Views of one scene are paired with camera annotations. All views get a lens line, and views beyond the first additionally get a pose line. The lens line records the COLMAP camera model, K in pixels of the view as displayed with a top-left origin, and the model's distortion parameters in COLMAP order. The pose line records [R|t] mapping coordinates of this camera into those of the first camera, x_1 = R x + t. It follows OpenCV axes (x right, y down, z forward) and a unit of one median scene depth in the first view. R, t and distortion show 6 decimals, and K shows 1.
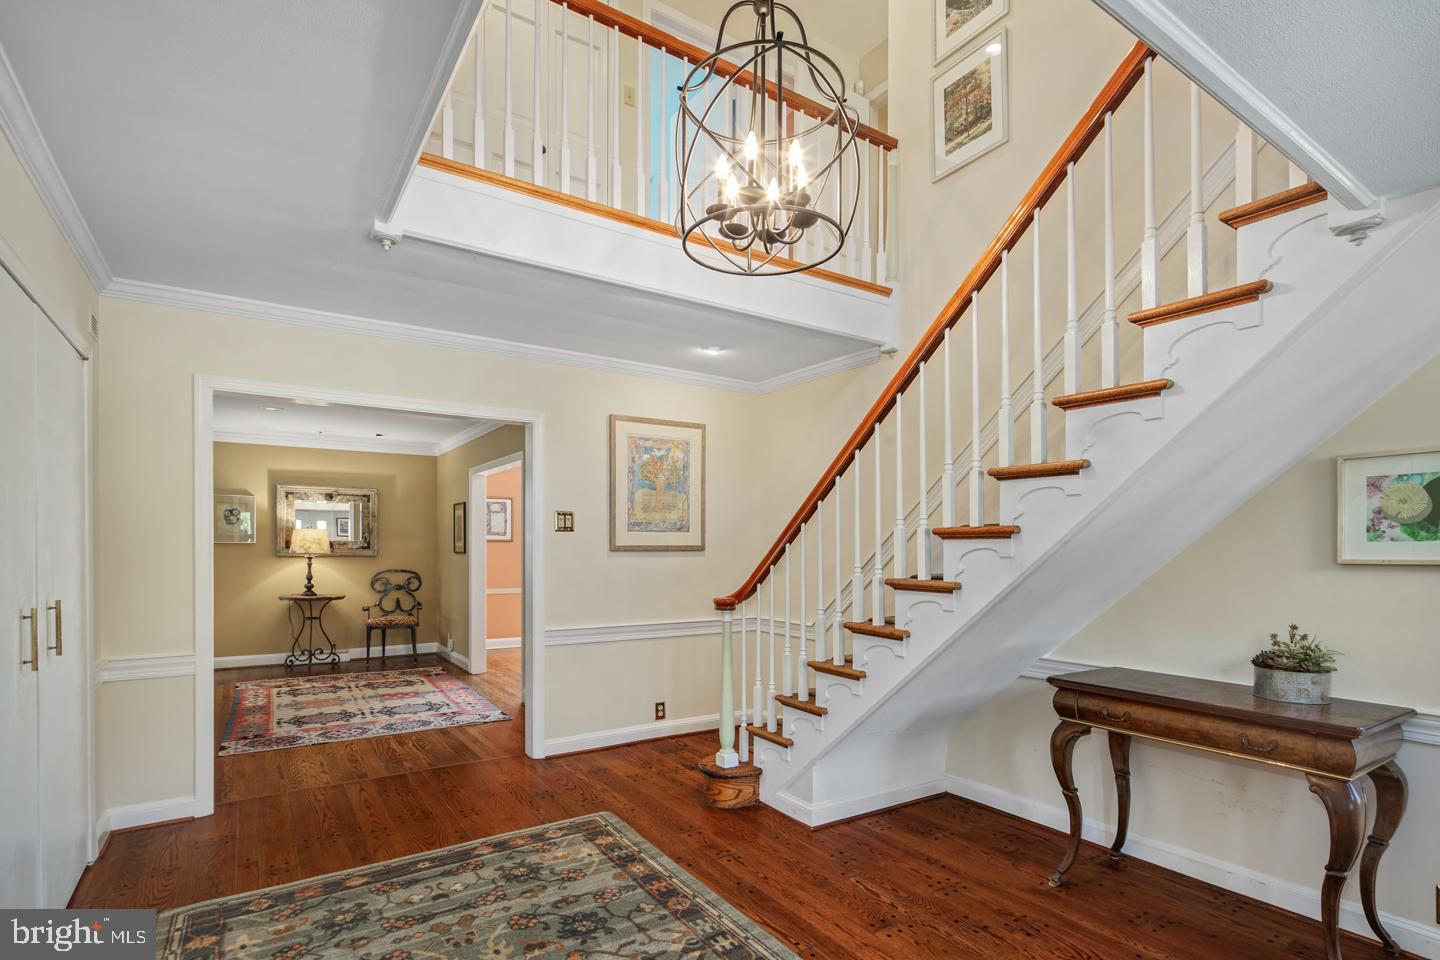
lens RADIAL K [[706.6, 0, 717.3], [0, 706.6, 552.2], [0, 0, 1]] dist [0.001386, 0.000191]
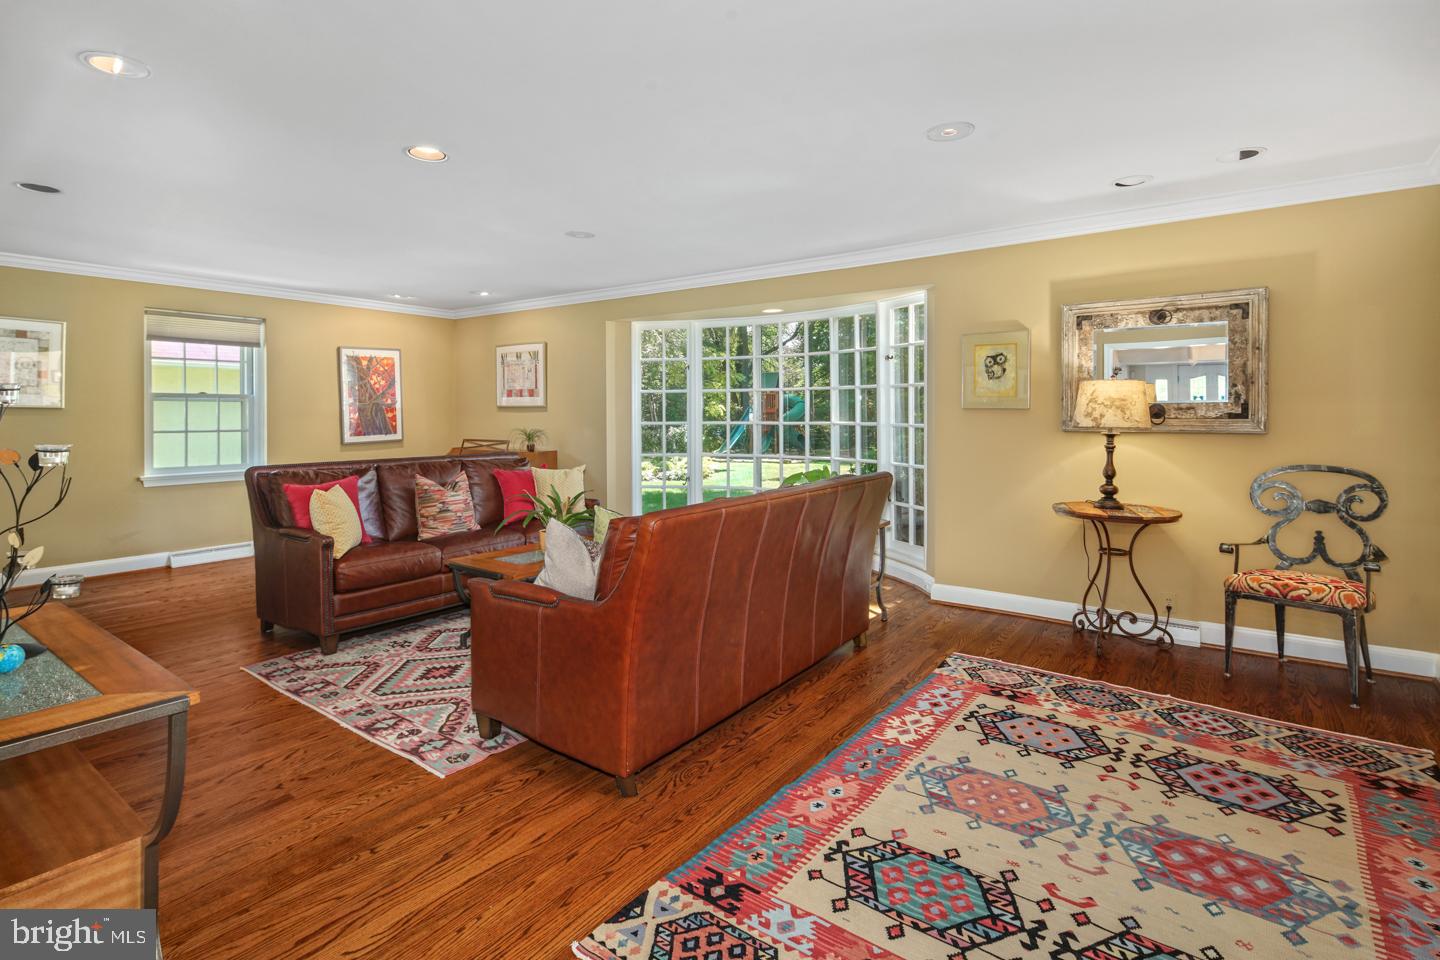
lens RADIAL K [[707.0, 0, 713.8], [0, 707.0, 423.0], [0, 0, 1]] dist [0.002036, 0.000652]
pose [[0.332618, 0.005874, -0.943043, -0.179817], [-0.000682, 0.999982, 0.005988, -0.004435], [0.943062, -0.001349, 0.332616, 0.548641]]
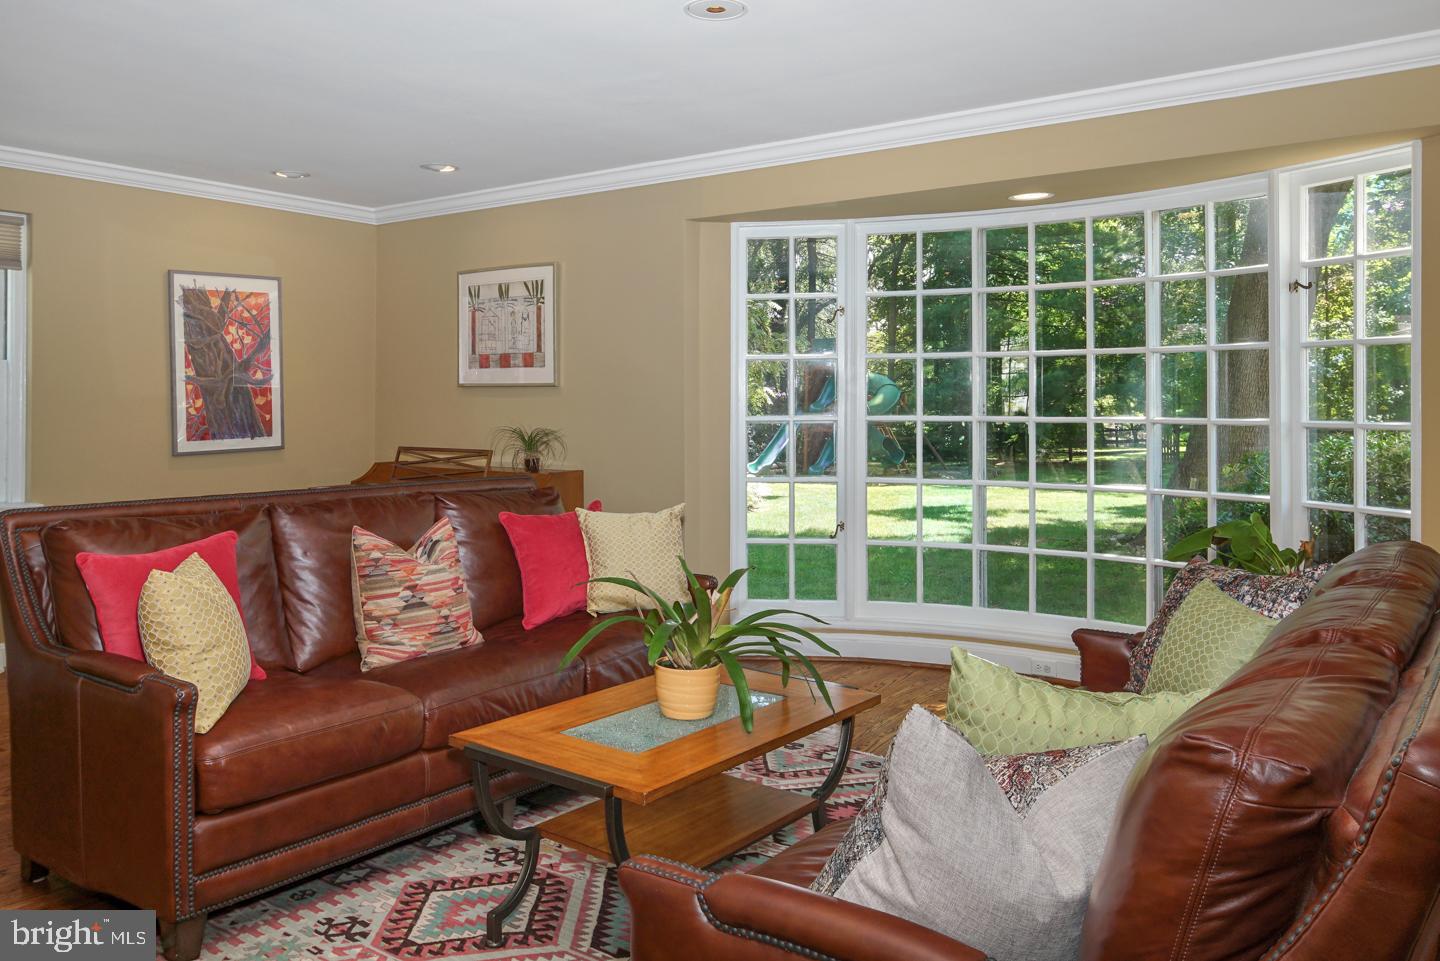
lens RADIAL K [[1114.7, 0, 718.3], [0, 1114.7, 398.2], [0, 0, 1]] dist [-0.012910, -0.002211]
pose [[0.329861, -0.011180, -0.943963, -0.351100], [-0.005654, 0.999889, -0.013818, -0.002111], [0.944013, 0.009895, 0.329761, 0.504690]]
